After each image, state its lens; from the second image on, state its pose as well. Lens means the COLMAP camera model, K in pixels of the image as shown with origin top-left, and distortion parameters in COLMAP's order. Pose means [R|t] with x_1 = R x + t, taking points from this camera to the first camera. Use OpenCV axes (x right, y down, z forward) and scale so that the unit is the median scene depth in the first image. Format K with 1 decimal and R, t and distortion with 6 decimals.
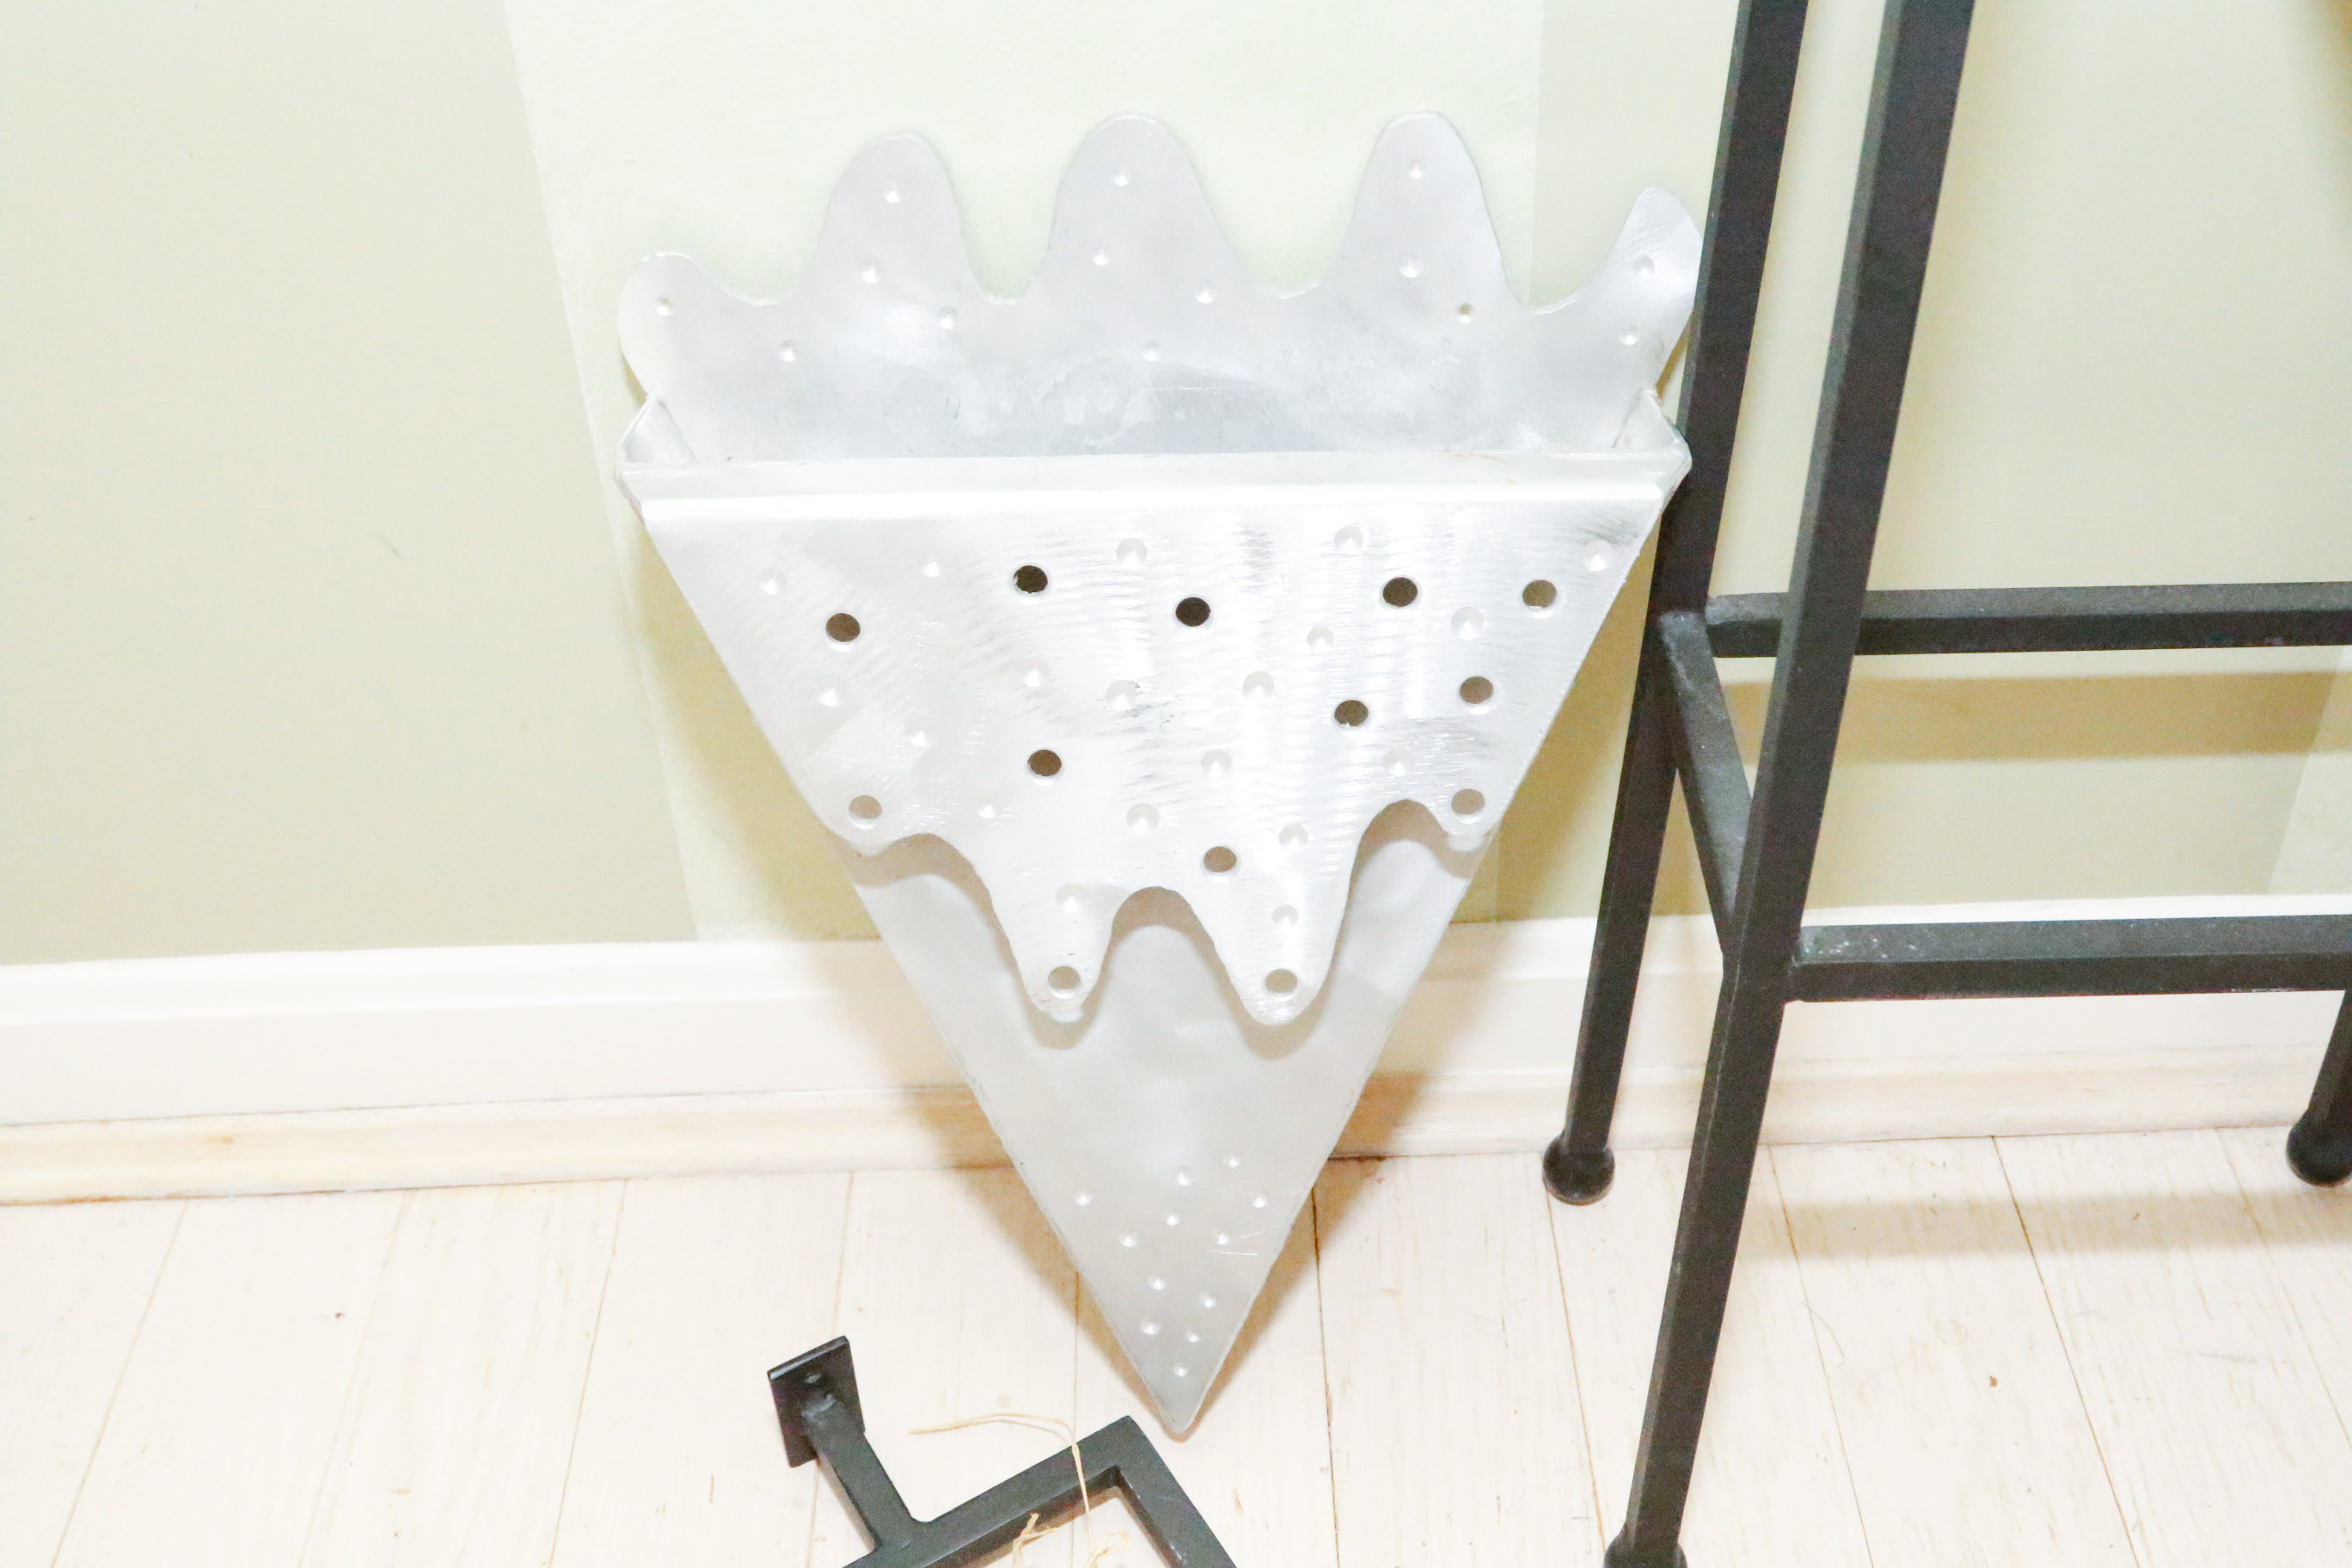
lens RADIAL K [[2513.9, 0, 1185.7], [0, 2513.9, 809.7], [0, 0, 1]] dist [-0.121346, 0.000000]
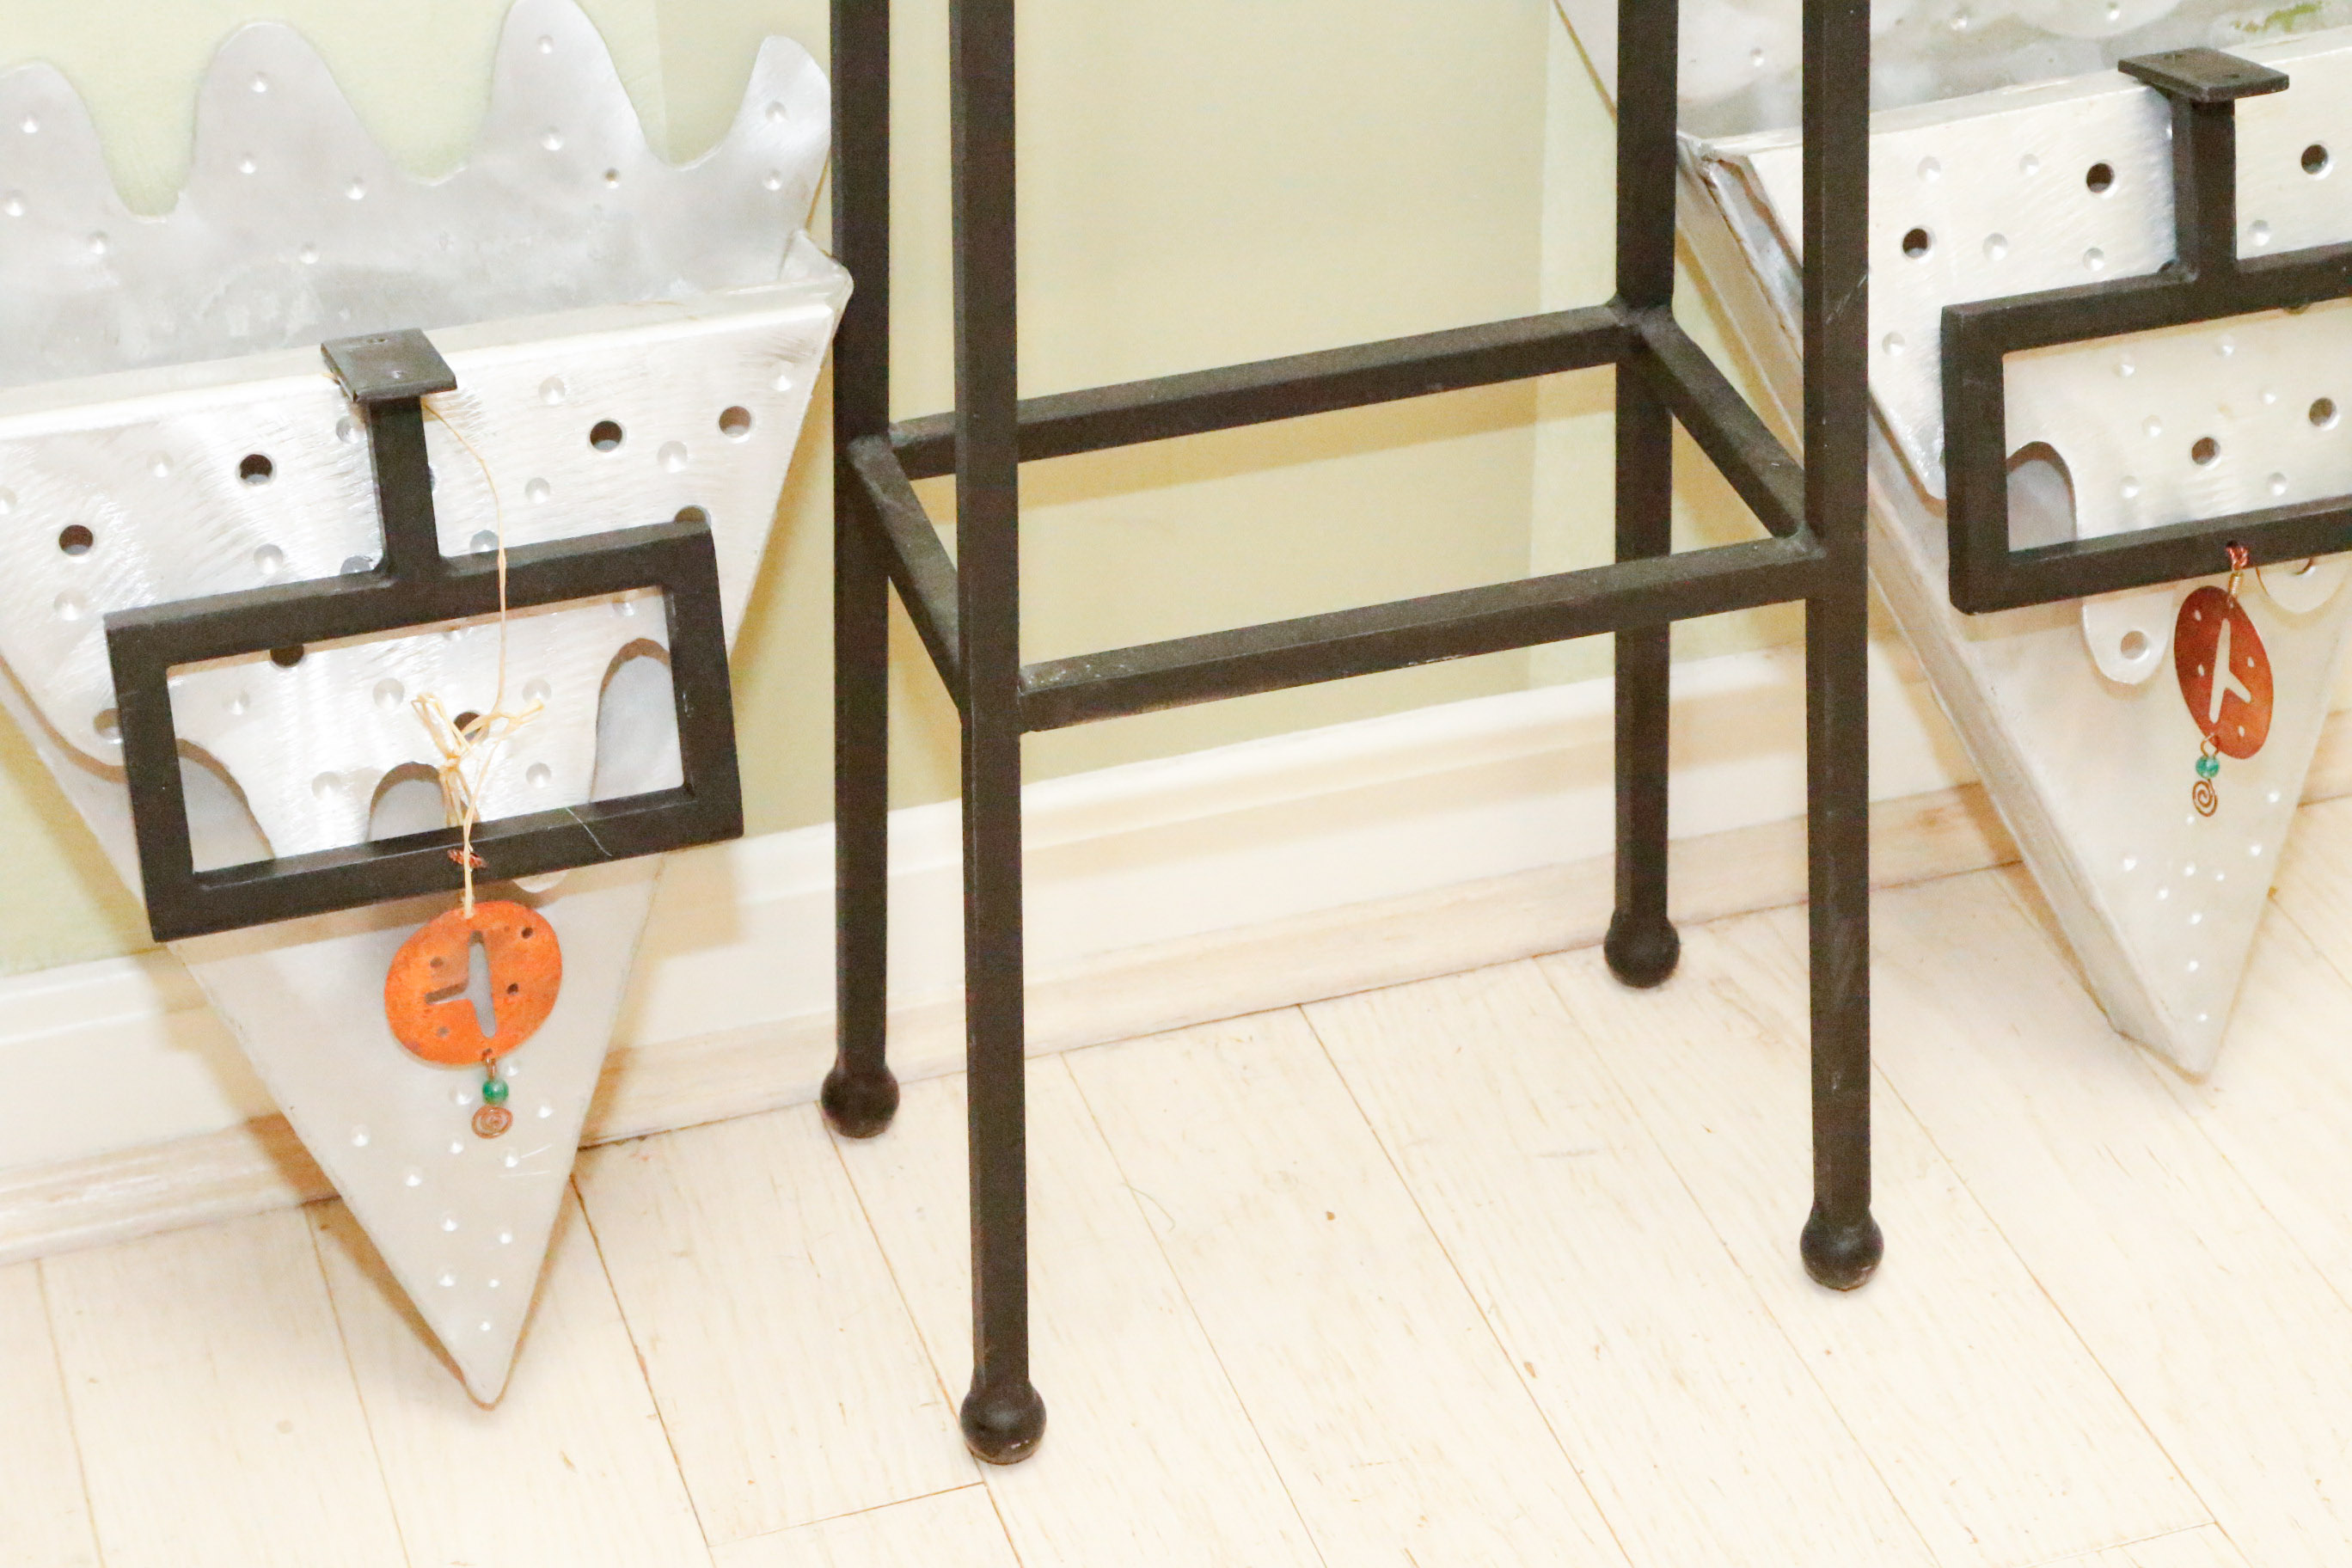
lens RADIAL K [[5047.2, 0, 1182.6], [0, 5047.2, 819.9], [0, 0, 1]] dist [0.089503, 0.000000]
pose [[0.954495, -0.149141, 0.258255, -0.216587], [0.175440, 0.981082, -0.081845, 0.243688], [-0.241163, 0.123429, 0.962604, -0.921815]]
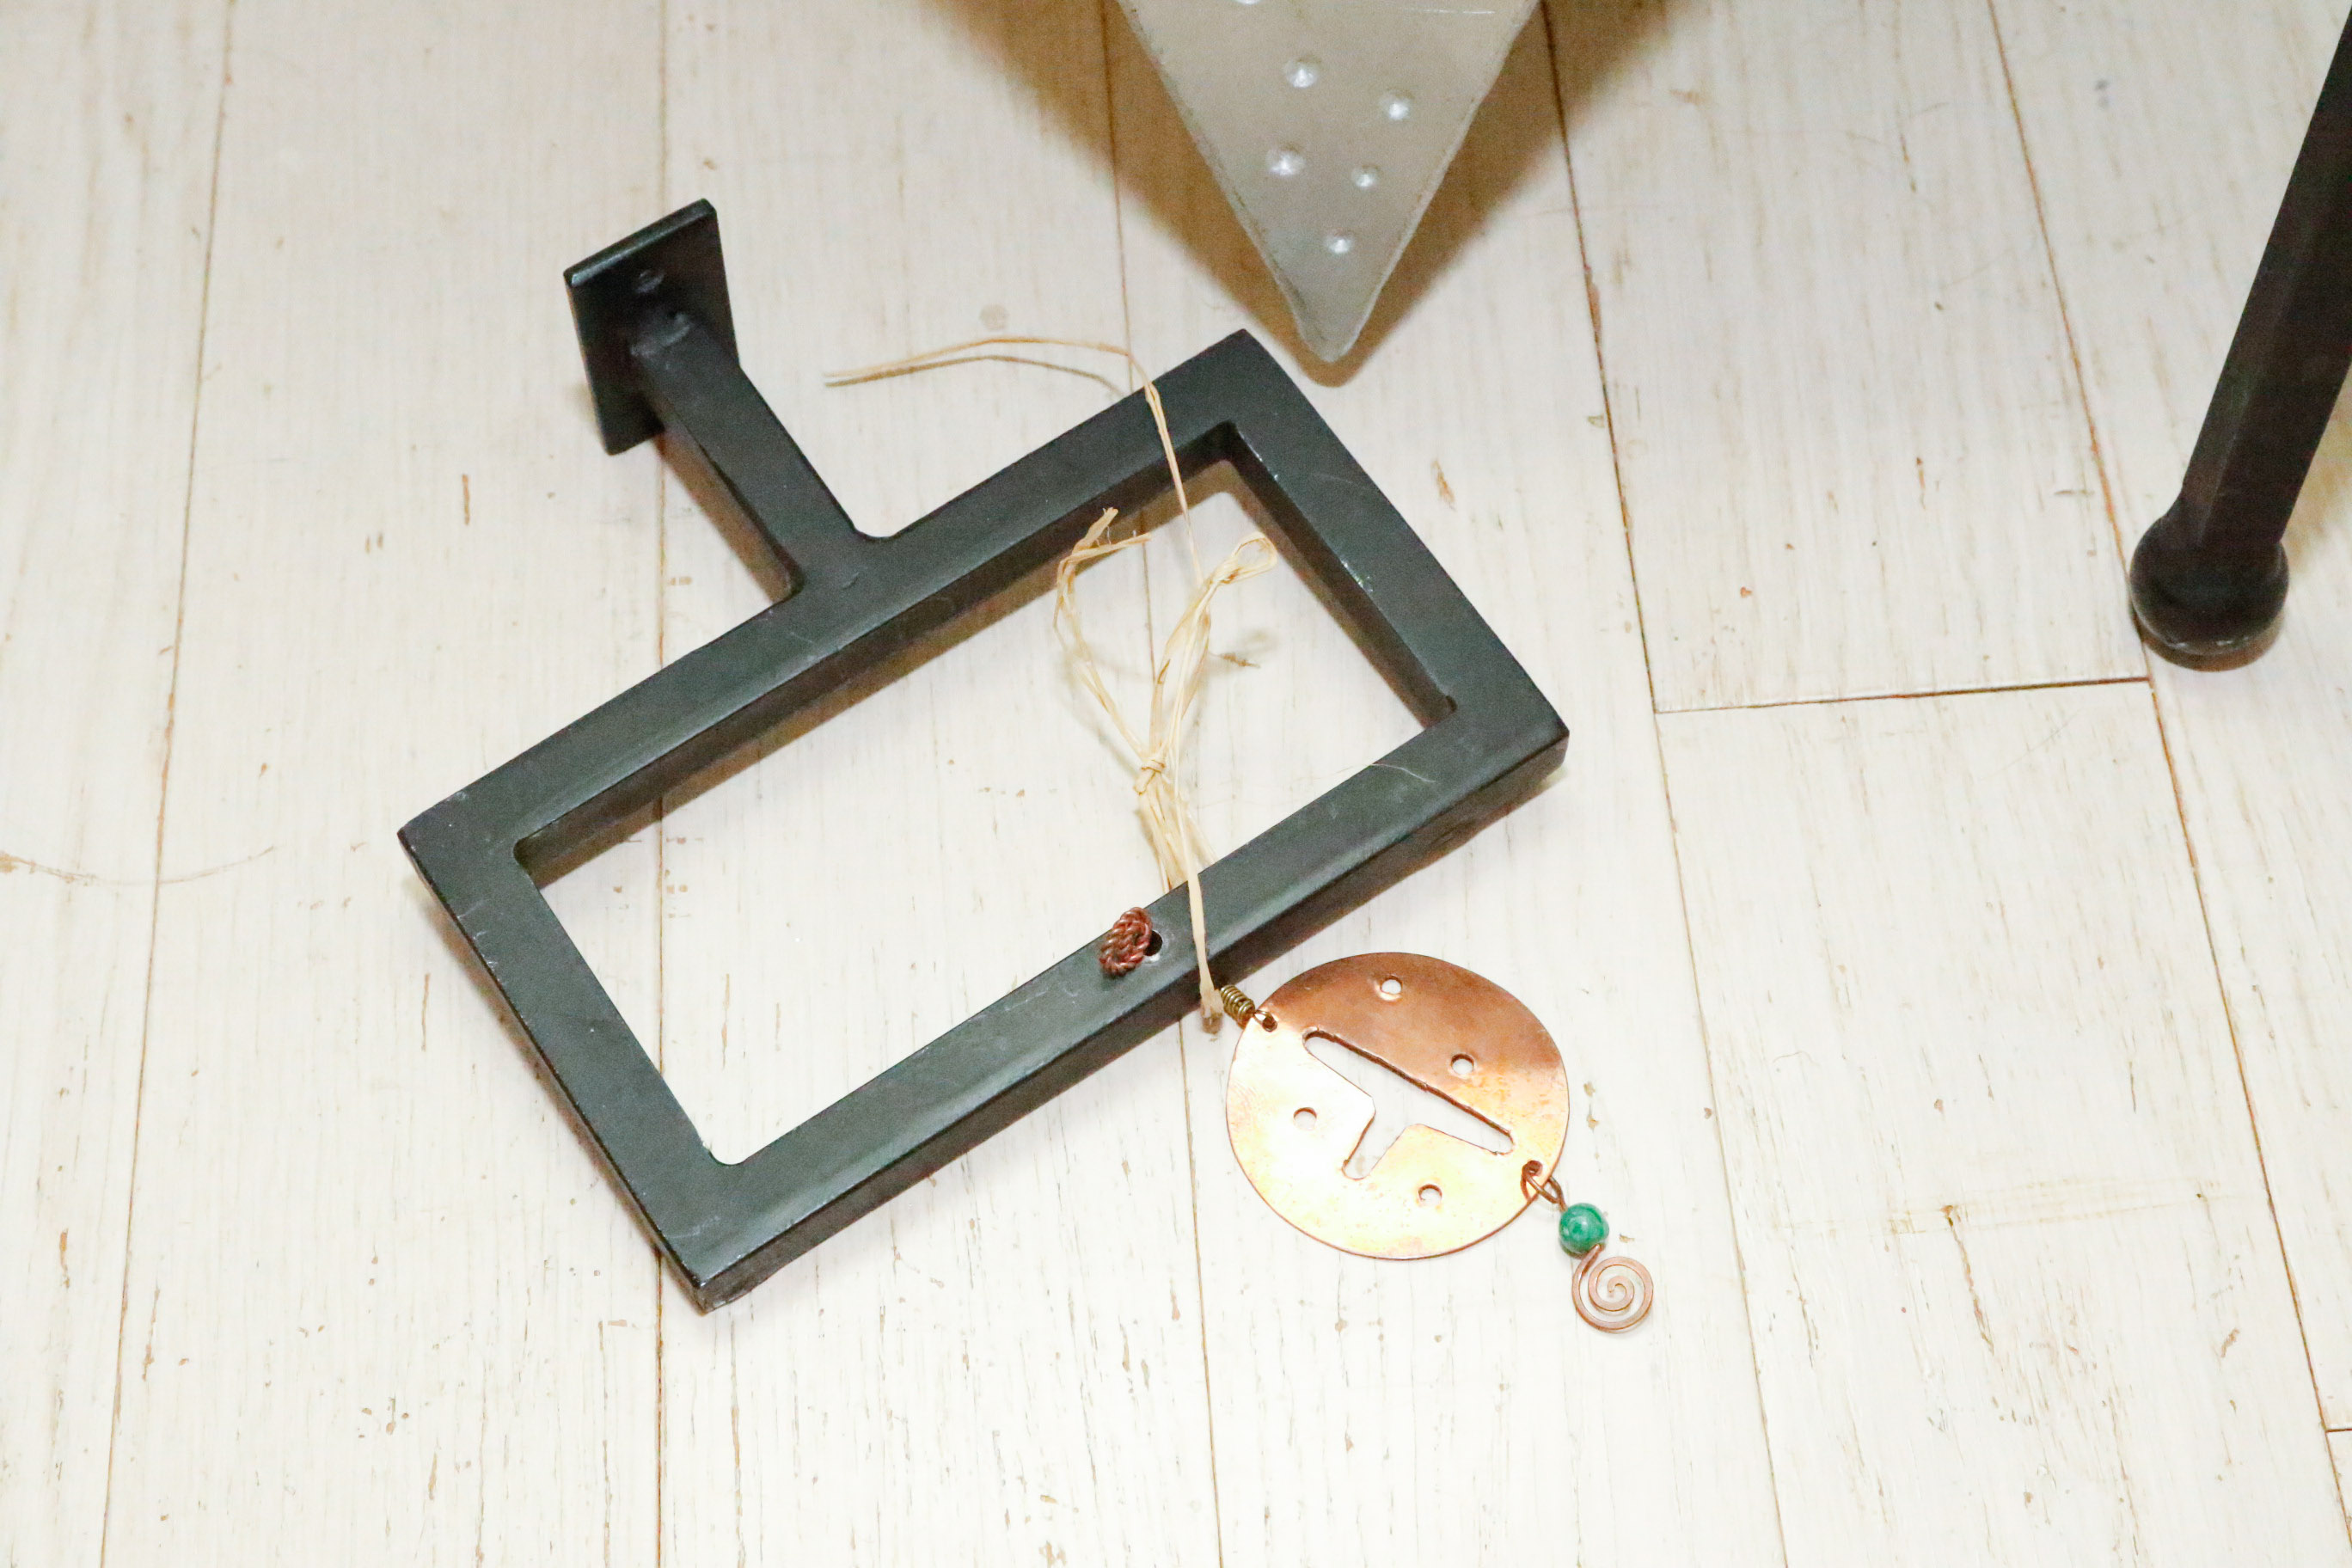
lens RADIAL K [[3921.7, 0, 1170.7], [0, 3921.7, 788.7], [0, 0, 1]] dist [-0.013846, 0.000000]
pose [[0.998593, -0.038383, 0.036598, -0.074169], [0.024489, 0.945818, 0.323772, 0.063196], [-0.047043, -0.322420, 0.945427, 0.172718]]
